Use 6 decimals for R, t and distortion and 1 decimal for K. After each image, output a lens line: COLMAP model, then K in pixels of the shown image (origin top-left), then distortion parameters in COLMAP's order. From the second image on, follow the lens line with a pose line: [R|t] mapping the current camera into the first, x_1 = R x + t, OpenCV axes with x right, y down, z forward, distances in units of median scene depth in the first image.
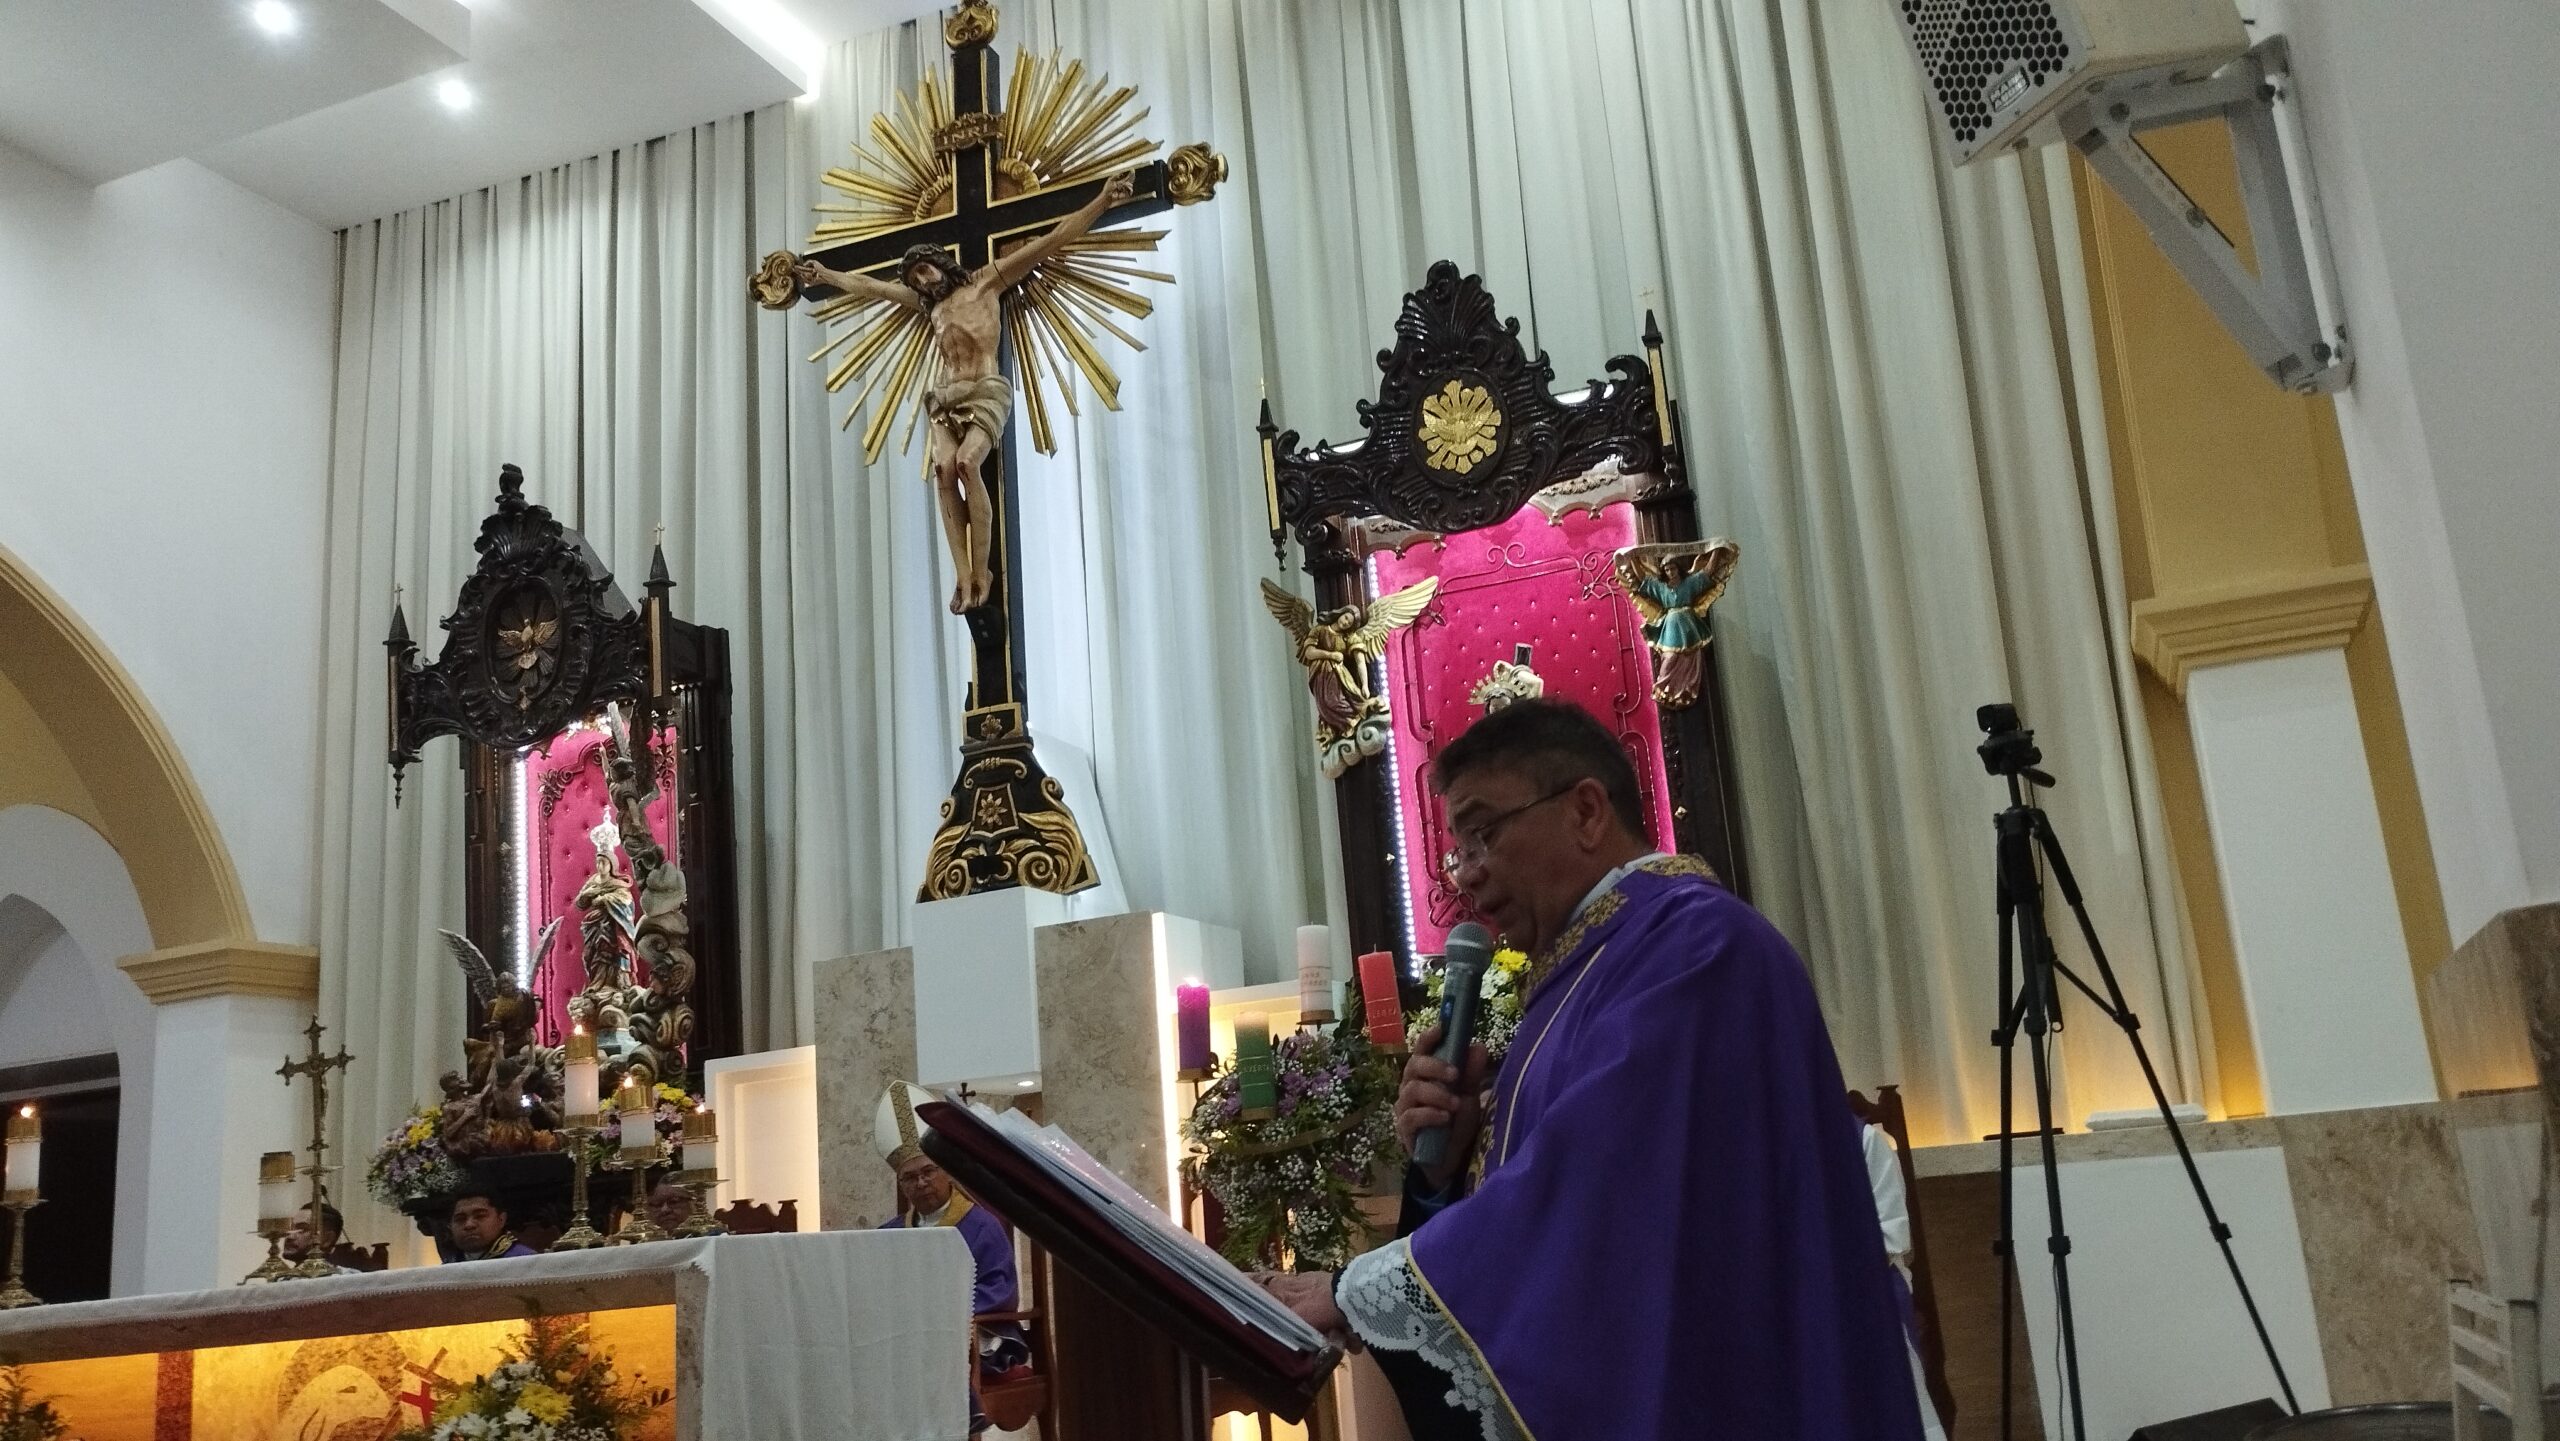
lens RADIAL K [[2119.1, 0, 1282.8], [0, 2119.1, 732.8], [0, 0, 1]] dist [0.067383, -0.073555]
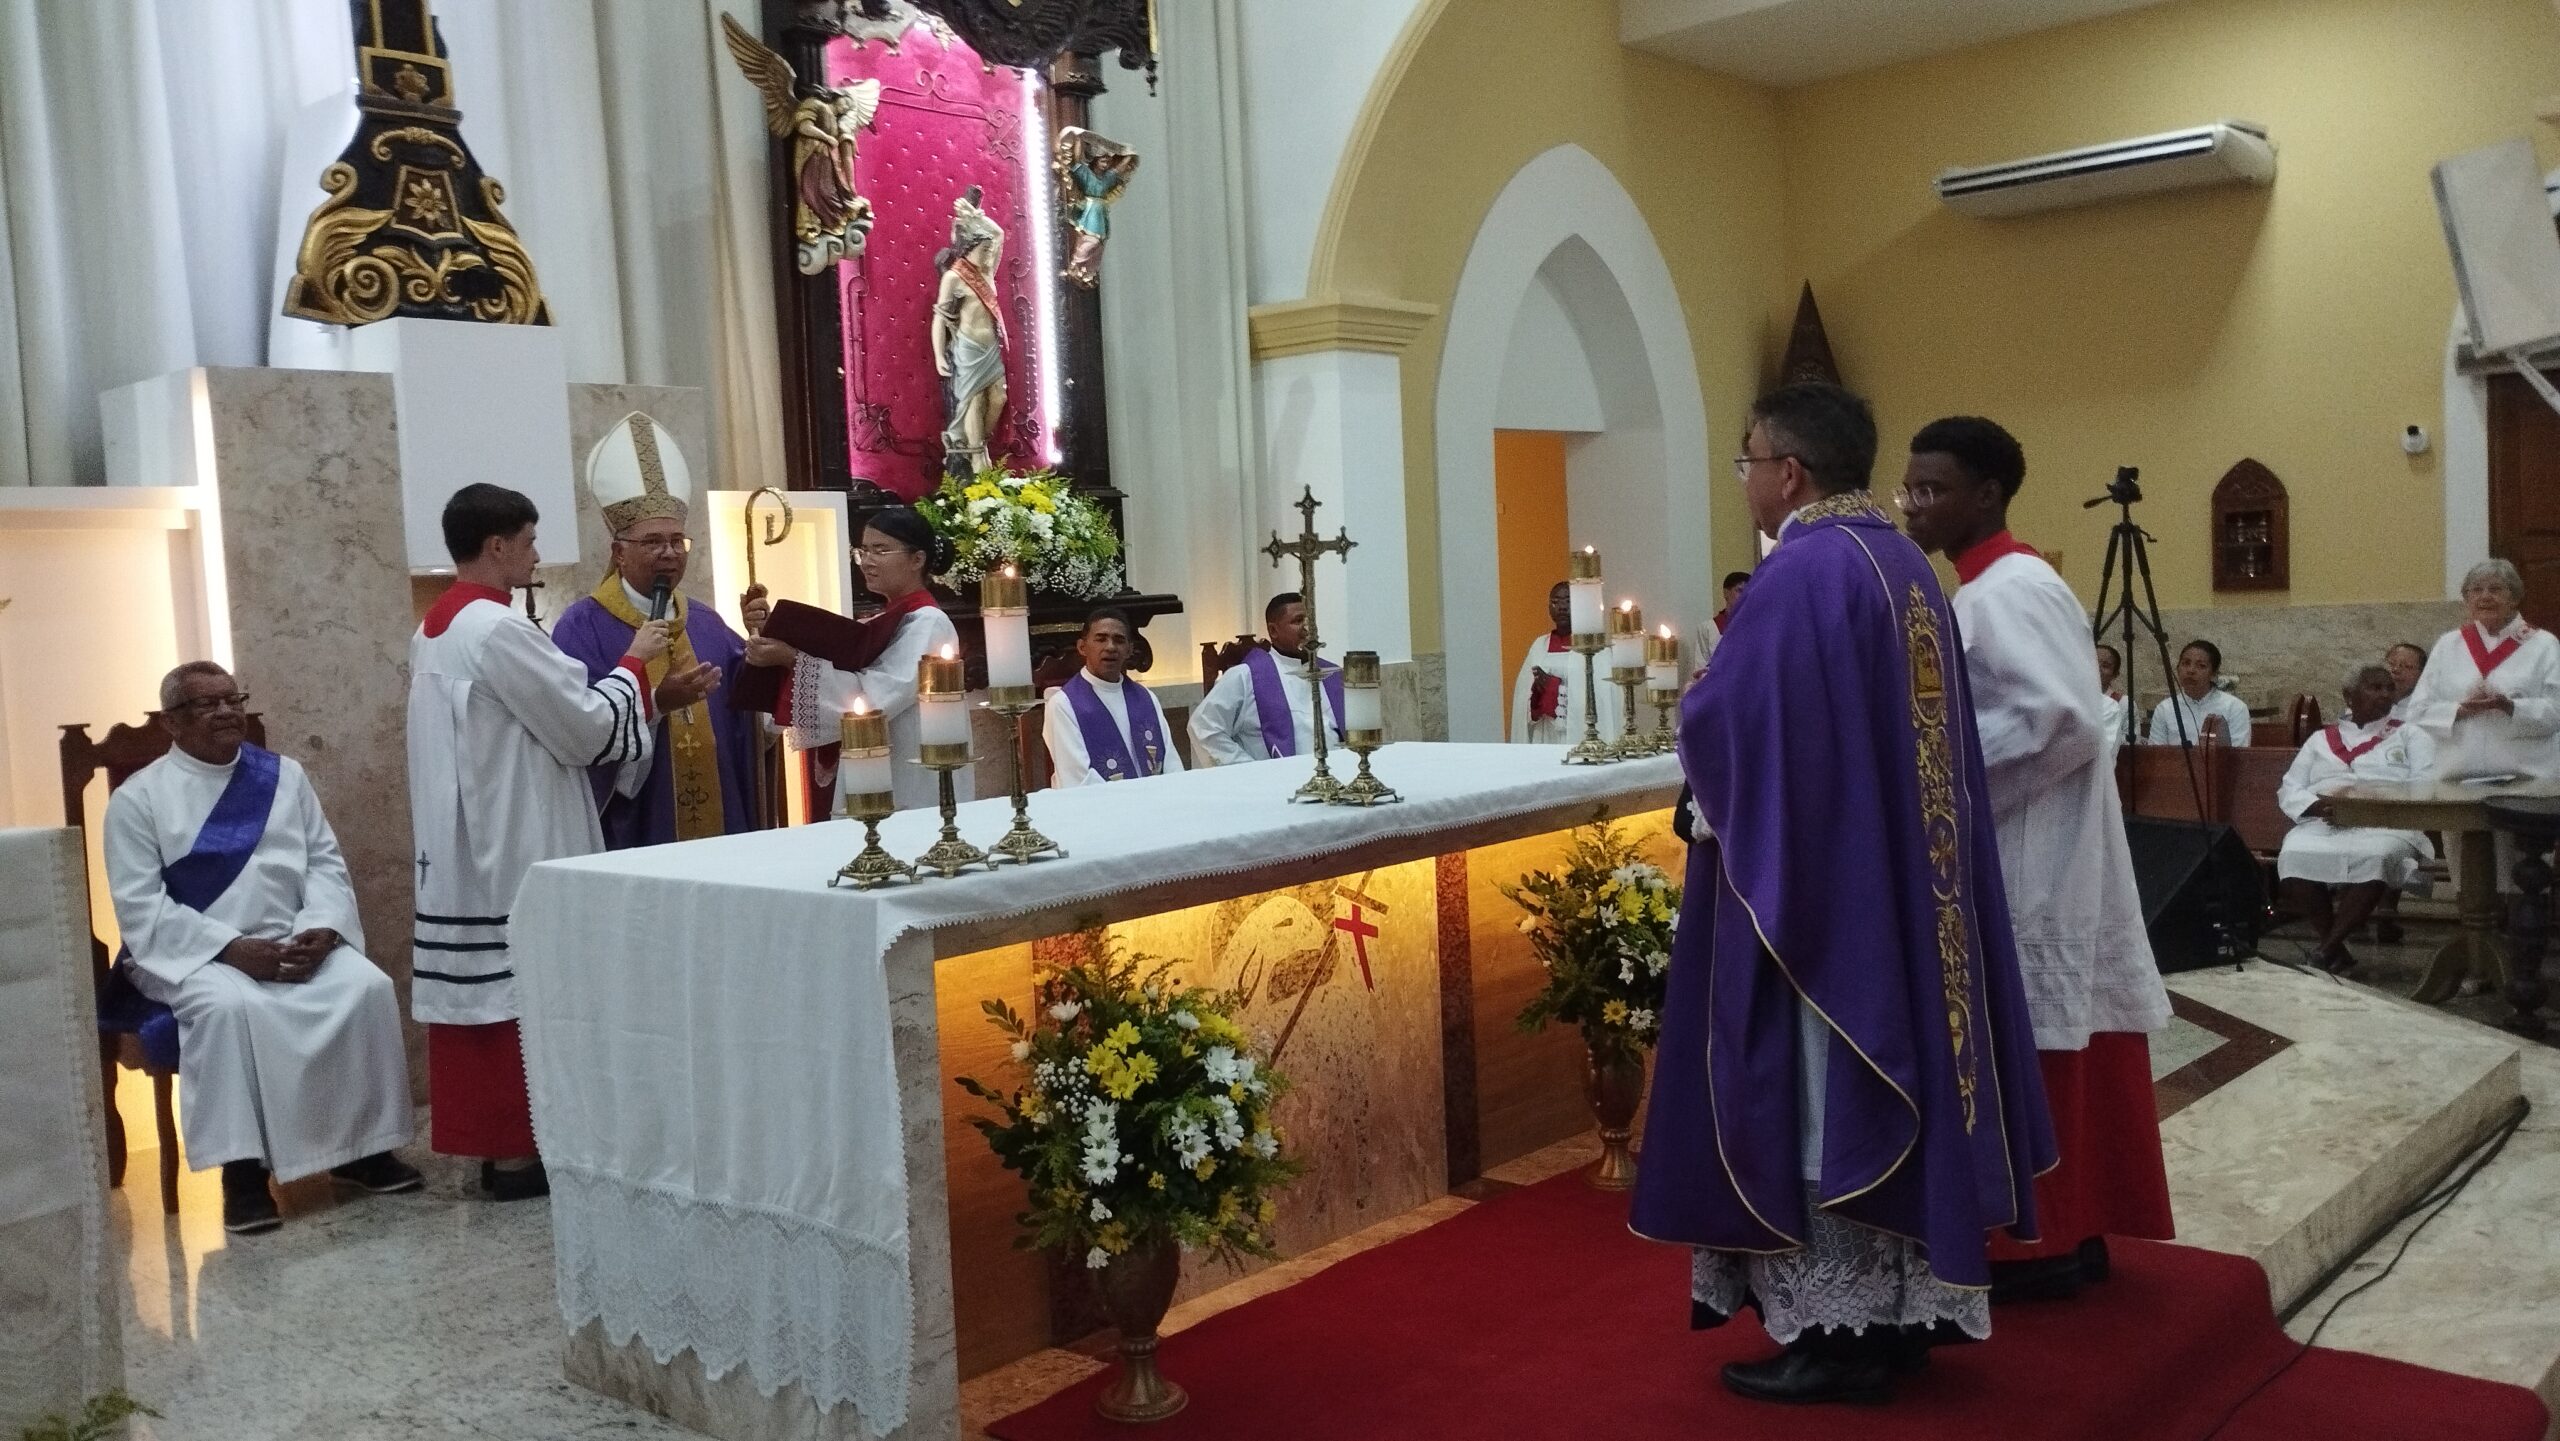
lens RADIAL K [[2116.8, 0, 1282.7], [0, 2116.8, 726.9], [0, 0, 1]] dist [0.070577, -0.075511]
pose [[0.337294, 0.004897, 0.941387, -0.754555], [-0.205794, 0.976184, 0.068657, 0.104628], [-0.918630, -0.216889, 0.330269, 0.450769]]
